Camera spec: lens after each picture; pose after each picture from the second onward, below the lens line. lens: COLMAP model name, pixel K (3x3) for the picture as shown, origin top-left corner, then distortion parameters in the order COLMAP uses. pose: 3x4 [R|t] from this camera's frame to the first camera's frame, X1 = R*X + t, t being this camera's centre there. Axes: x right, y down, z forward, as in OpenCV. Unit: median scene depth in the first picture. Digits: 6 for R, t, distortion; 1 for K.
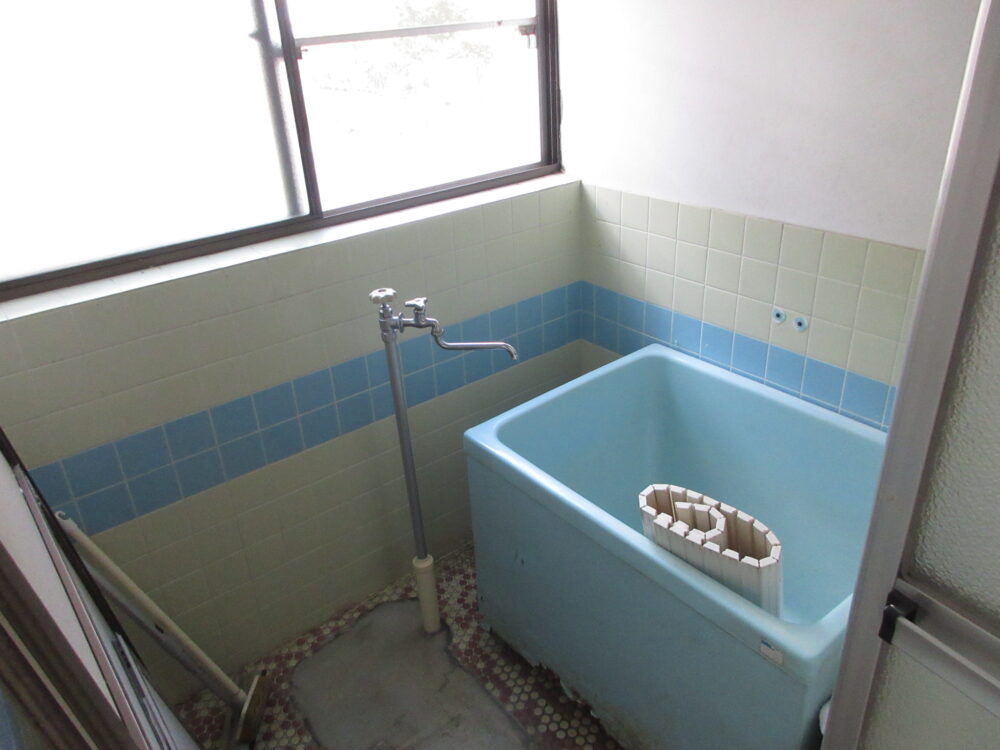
lens RADIAL K [[761.2, 0, 503.2], [0, 761.2, 365.1], [0, 0, 1]] dist [0.029336, 0.001526]
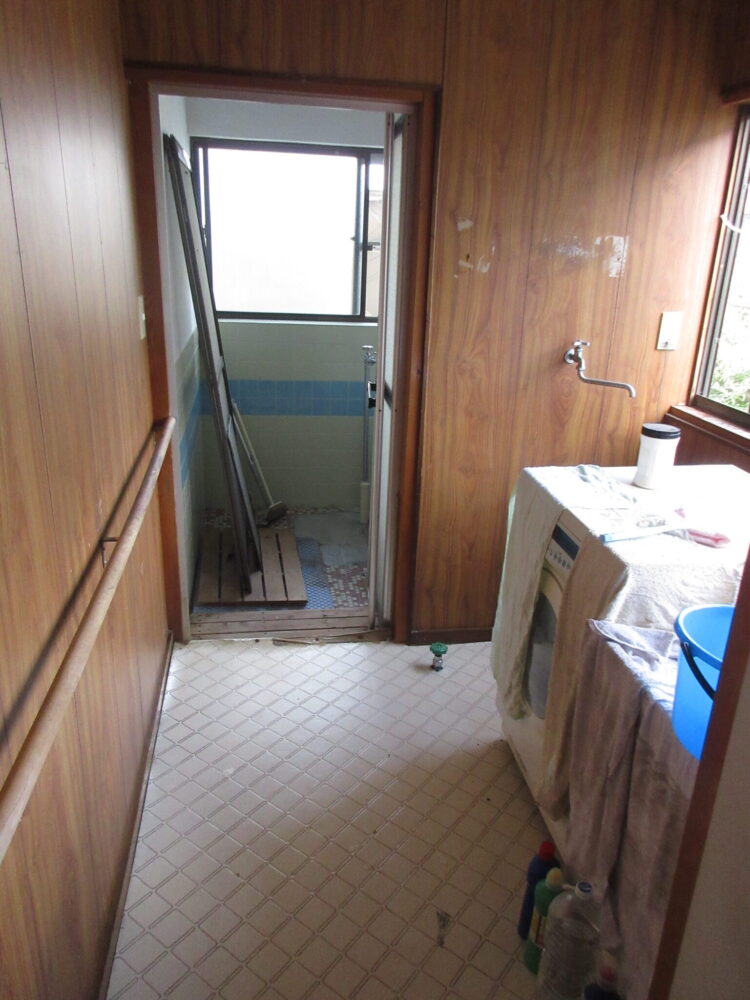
lens RADIAL K [[761.2, 0, 375.0], [0, 761.2, 505.2], [0, 0, 1]] dist [0.029336, 0.001526]
pose [[0.853110, 0.258297, -0.453306, 1.029959], [-0.303117, 0.952551, -0.027687, 0.420744], [0.424646, 0.161025, 0.890925, -0.987944]]
